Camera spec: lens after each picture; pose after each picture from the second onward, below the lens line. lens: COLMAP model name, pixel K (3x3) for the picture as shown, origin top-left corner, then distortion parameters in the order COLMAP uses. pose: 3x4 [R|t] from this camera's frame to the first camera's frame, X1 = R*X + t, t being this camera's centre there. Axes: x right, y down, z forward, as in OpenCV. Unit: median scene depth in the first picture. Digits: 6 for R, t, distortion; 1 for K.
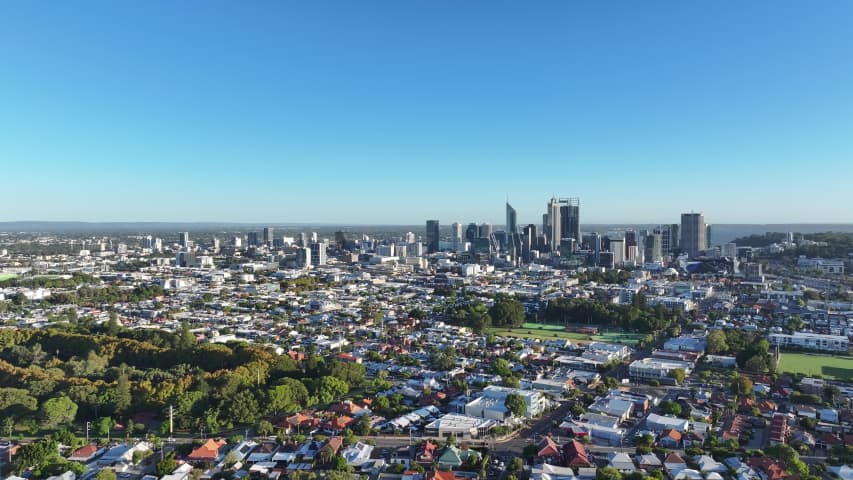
lens RADIAL K [[594.7, 0, 428.8], [0, 594.7, 239.7], [0, 0, 1]] dist [-0.001638, 0.008678]
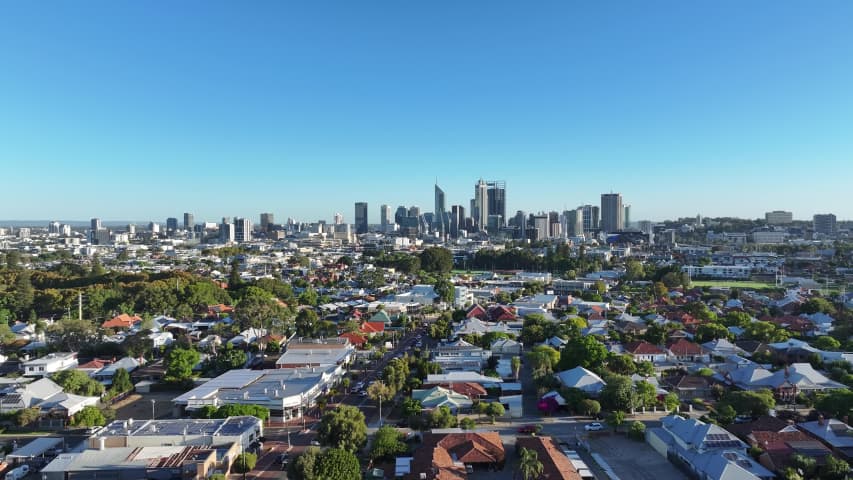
lens RADIAL K [[594.7, 0, 428.8], [0, 594.7, 239.7], [0, 0, 1]] dist [-0.001638, 0.008678]
pose [[0.992878, -0.002142, 0.119112, -0.000056], [0.002399, 0.999995, -0.002013, 0.113445], [-0.119107, 0.002284, 0.992879, 0.003490]]
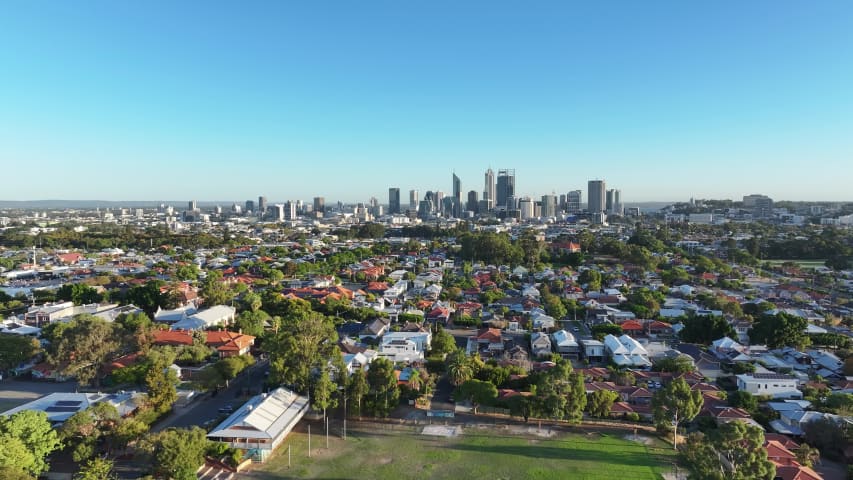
lens RADIAL K [[594.7, 0, 428.8], [0, 594.7, 239.7], [0, 0, 1]] dist [-0.001638, 0.008678]
pose [[0.999594, 0.002297, -0.028390, 0.403620], [-0.001381, 0.999479, 0.032256, 0.117569], [0.028449, -0.032204, 0.999076, -0.729113]]
